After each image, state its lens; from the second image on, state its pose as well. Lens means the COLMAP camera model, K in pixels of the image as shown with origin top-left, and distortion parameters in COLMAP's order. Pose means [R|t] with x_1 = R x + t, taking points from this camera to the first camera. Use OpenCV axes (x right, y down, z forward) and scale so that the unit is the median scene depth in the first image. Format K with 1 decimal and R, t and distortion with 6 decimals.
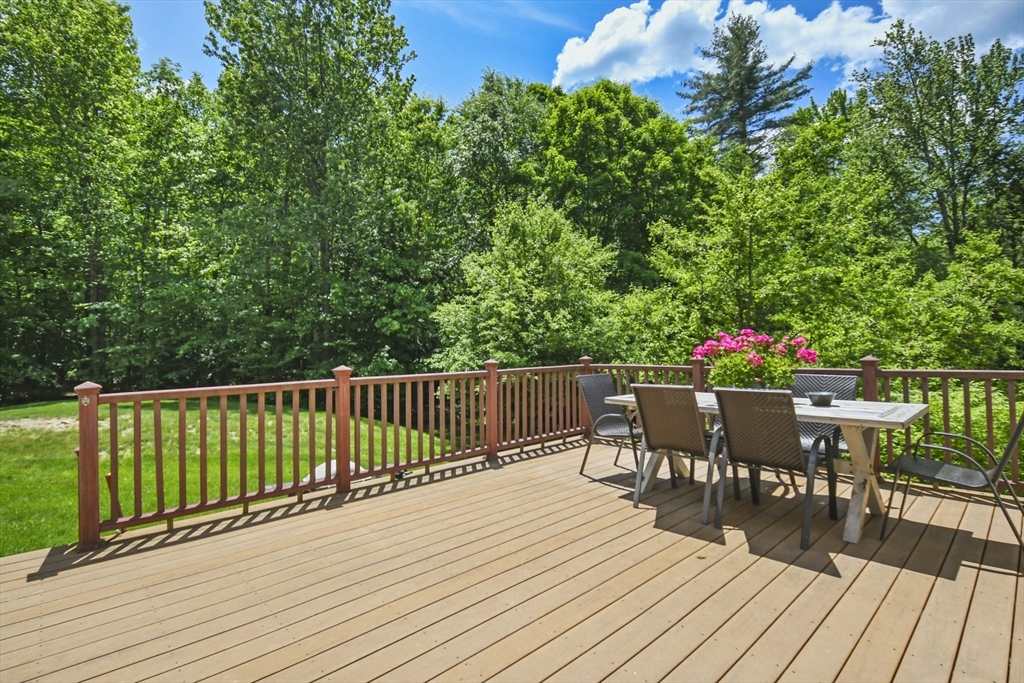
lens RADIAL K [[499.9, 0, 512.0], [0, 499.9, 341.5], [0, 0, 1]] dist [-0.002009, -0.000662]
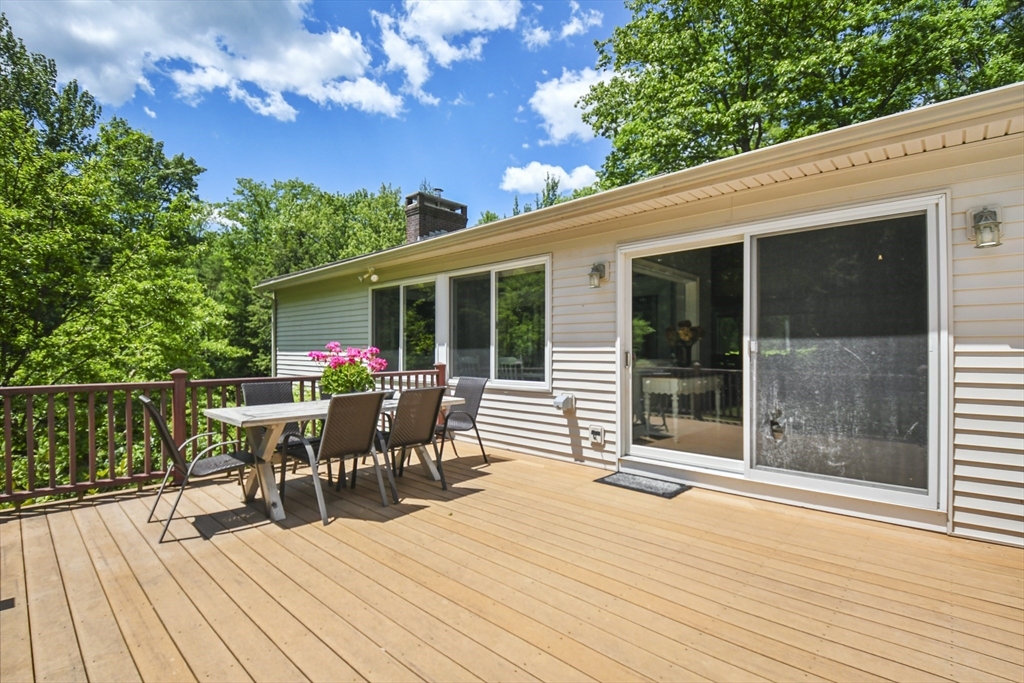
lens RADIAL K [[464.6, 0, 510.7], [0, 464.6, 354.5], [0, 0, 1]] dist [0.000233, -0.000056]
pose [[-0.077126, 0.014952, 0.996909, -0.680726], [-0.006682, 0.999857, -0.015513, 0.015628], [-0.996999, -0.007857, -0.077015, 0.717728]]
